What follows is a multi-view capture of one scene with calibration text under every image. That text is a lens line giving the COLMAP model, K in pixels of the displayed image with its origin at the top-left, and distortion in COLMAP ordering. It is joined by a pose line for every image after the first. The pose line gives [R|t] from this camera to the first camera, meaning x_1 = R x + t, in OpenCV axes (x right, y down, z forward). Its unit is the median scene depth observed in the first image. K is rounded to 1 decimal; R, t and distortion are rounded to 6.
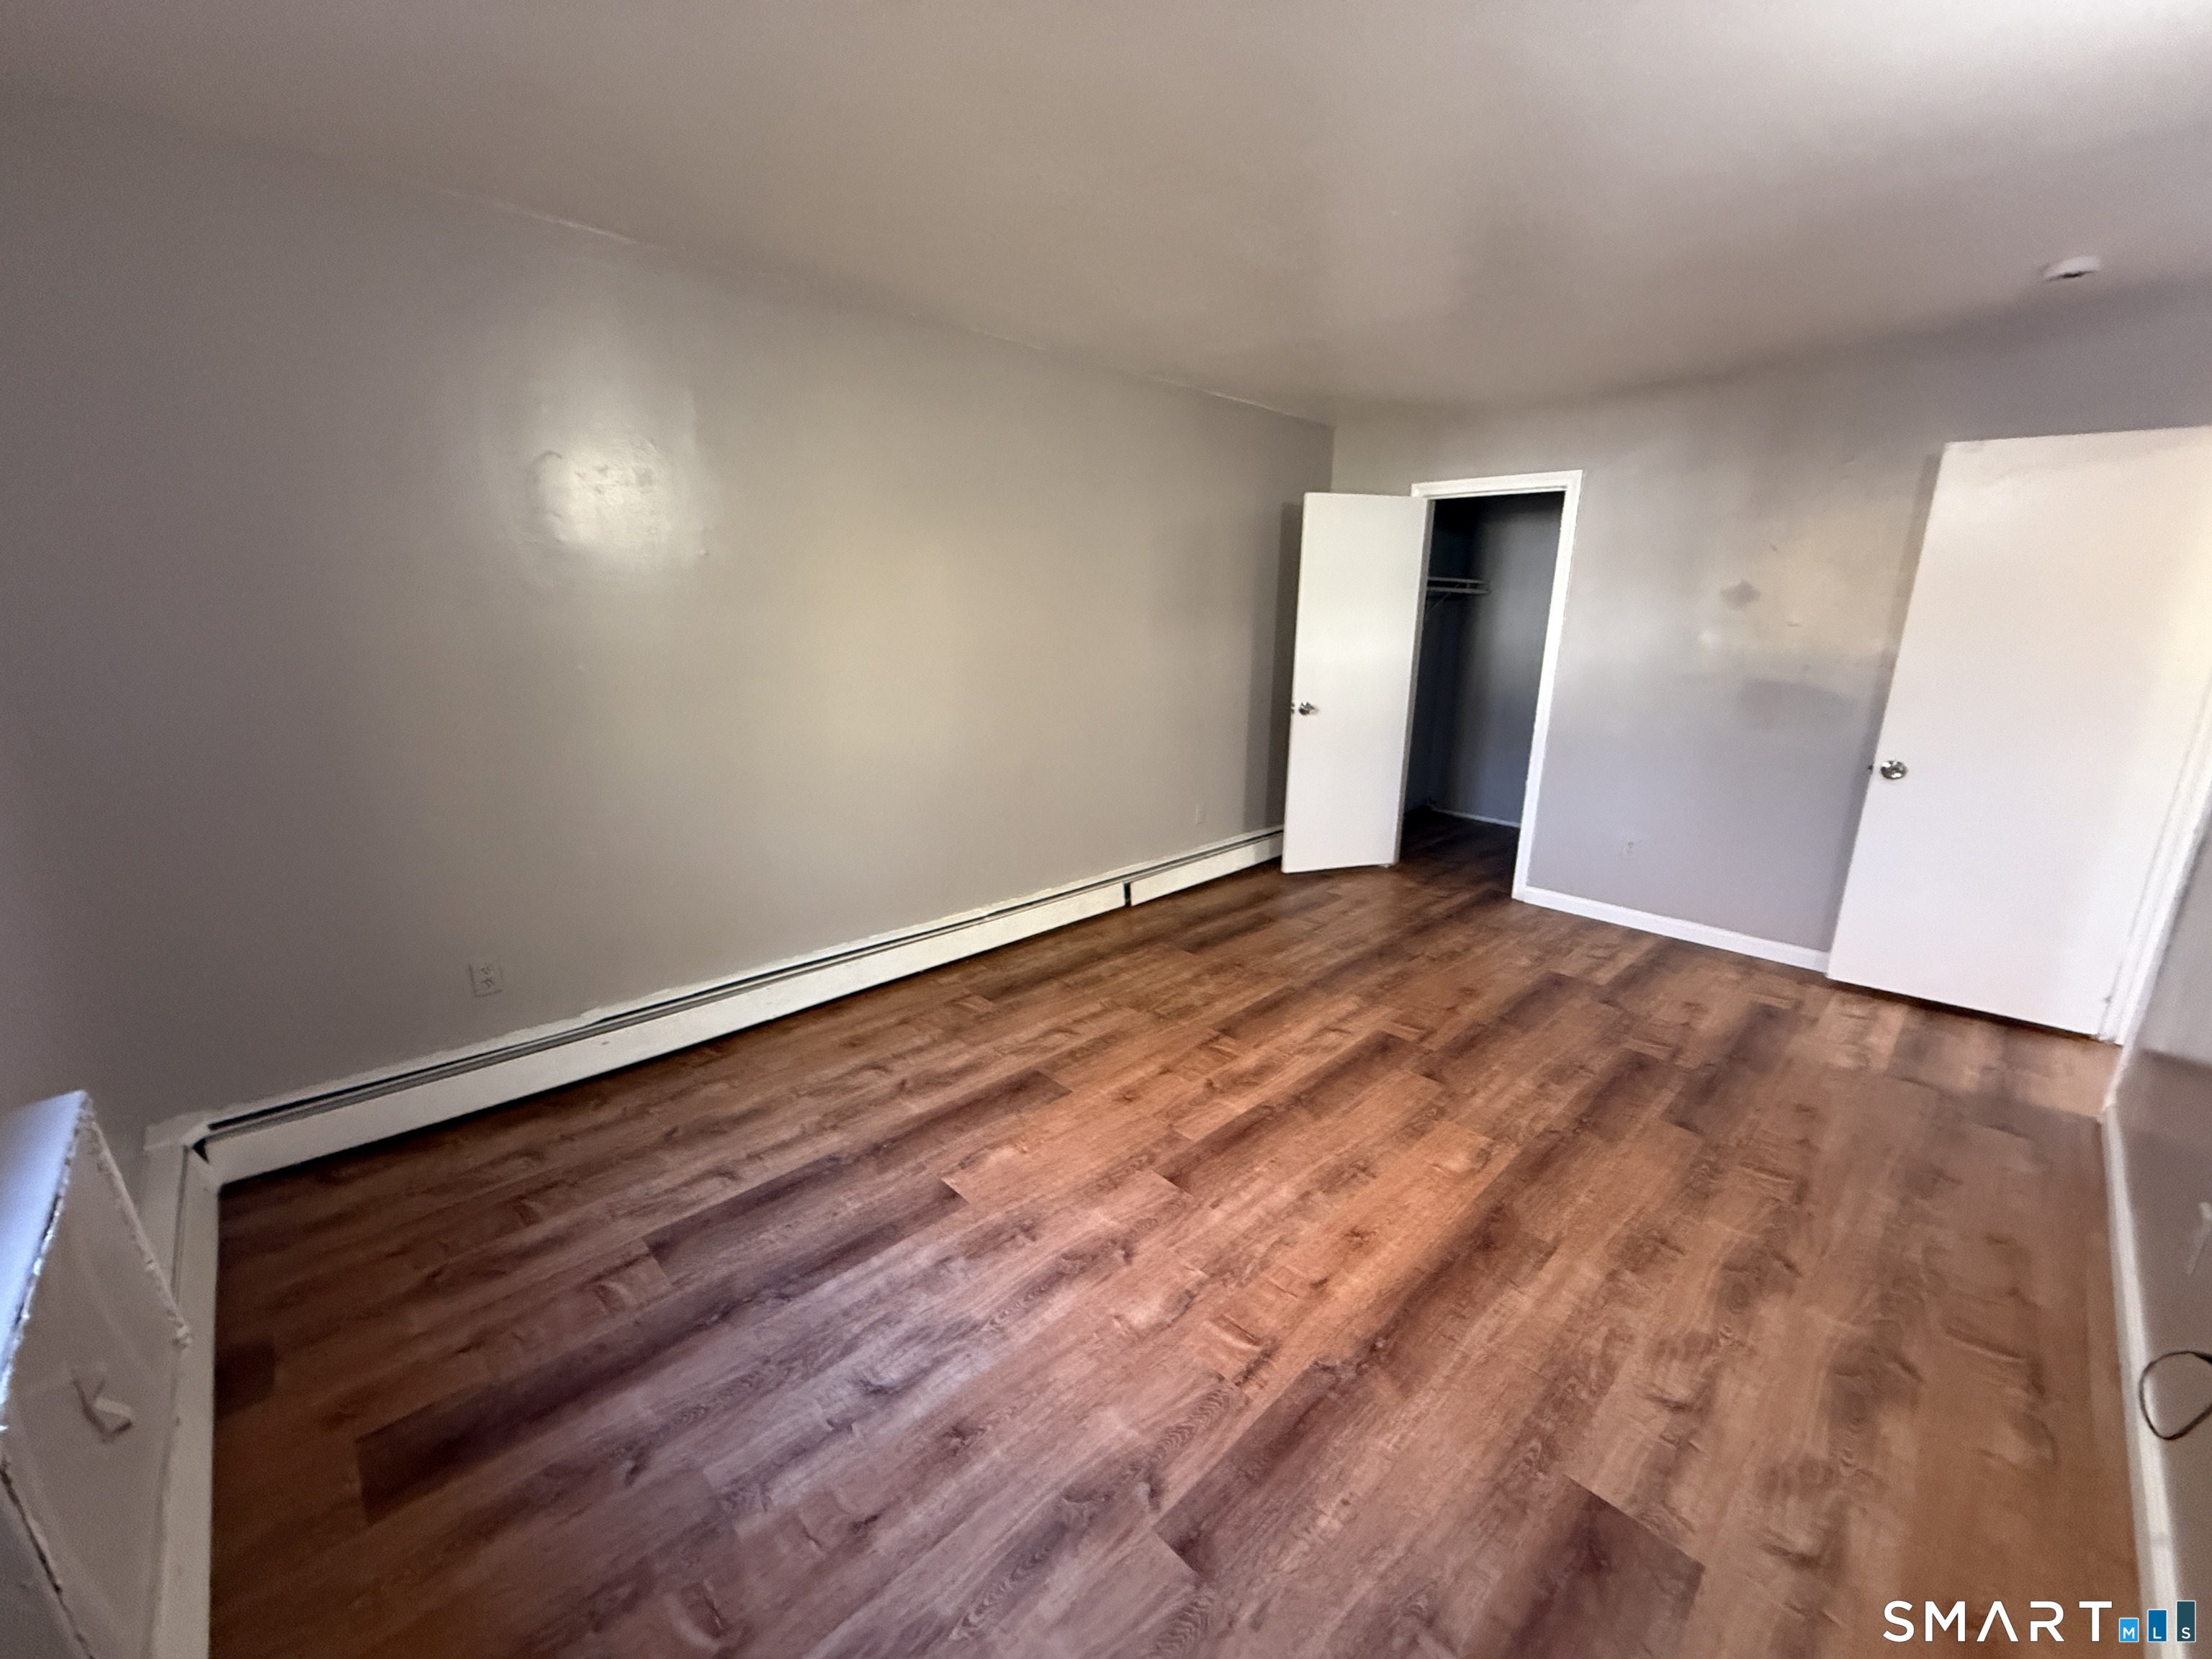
lens RADIAL K [[883.0, 0, 1101.9], [0, 883.0, 829.8], [0, 0, 1]] dist [-0.000019, -0.000042]
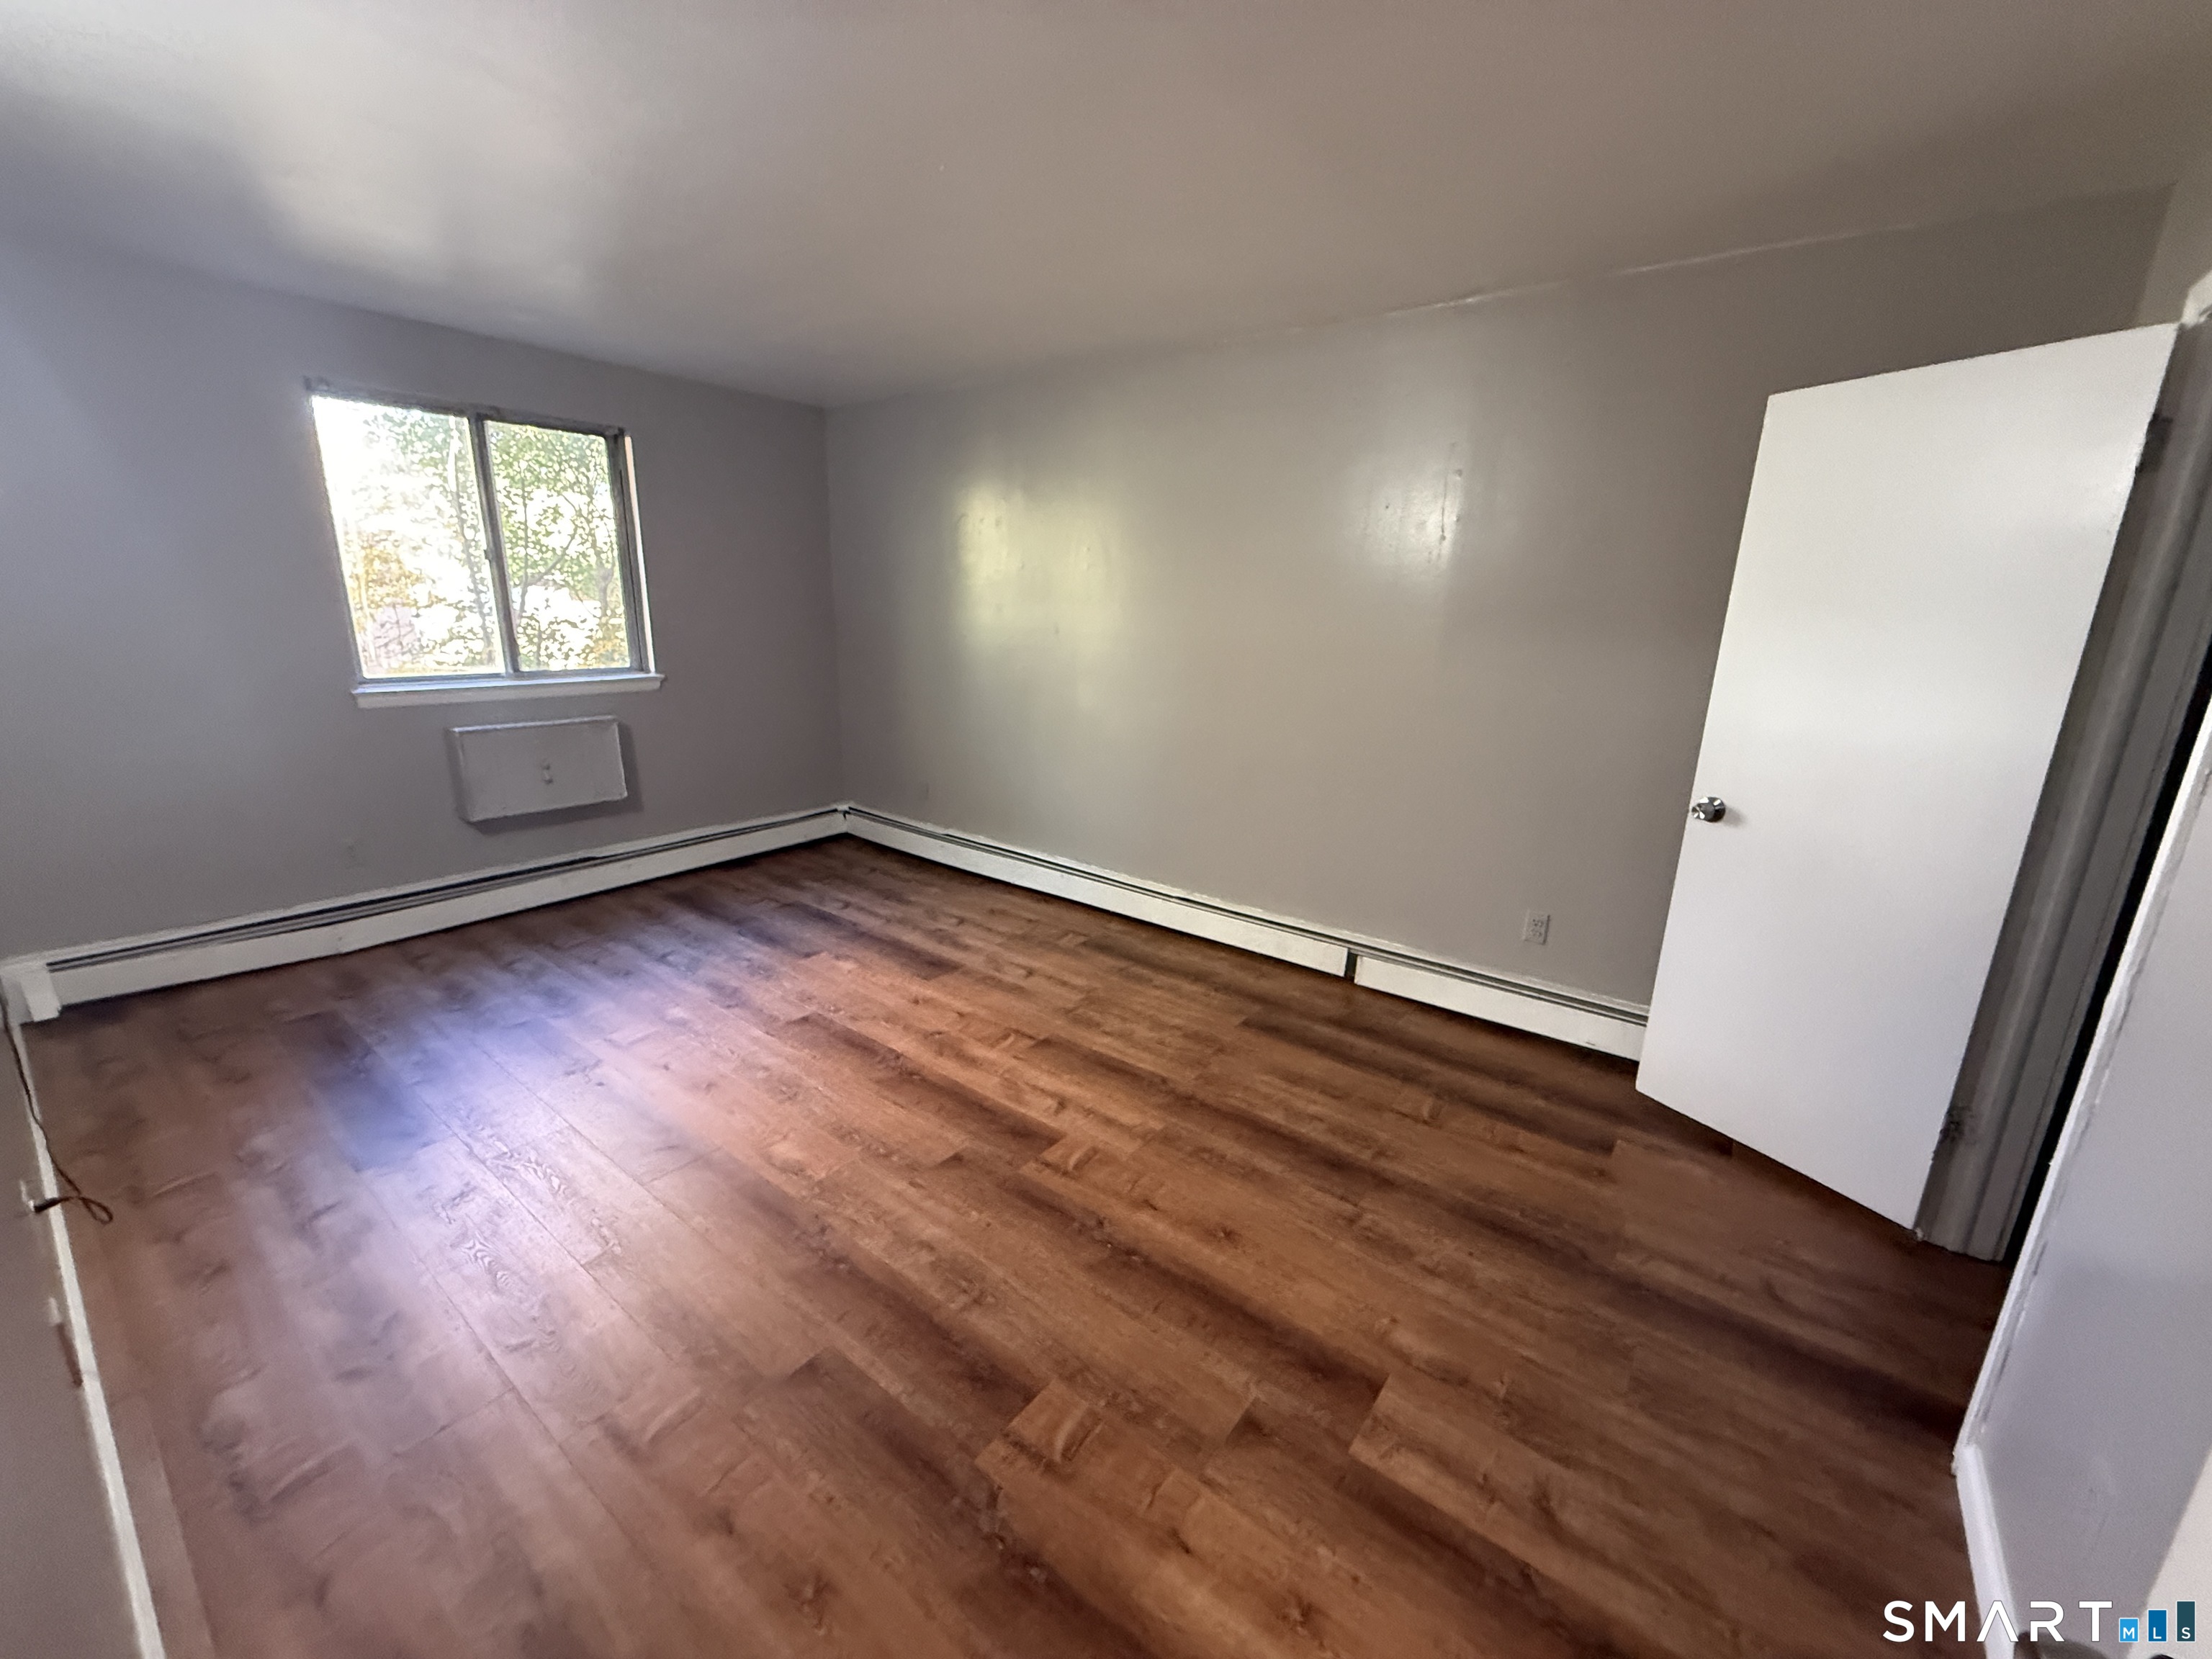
lens RADIAL K [[863.5, 0, 1112.2], [0, 863.5, 893.8], [0, 0, 1]] dist [-0.001504, -0.000131]
pose [[0.153508, 0.313524, -0.937090, 0.983019], [-0.269985, 0.925554, 0.265437, -0.191455], [0.950549, 0.212254, 0.226727, 0.819084]]
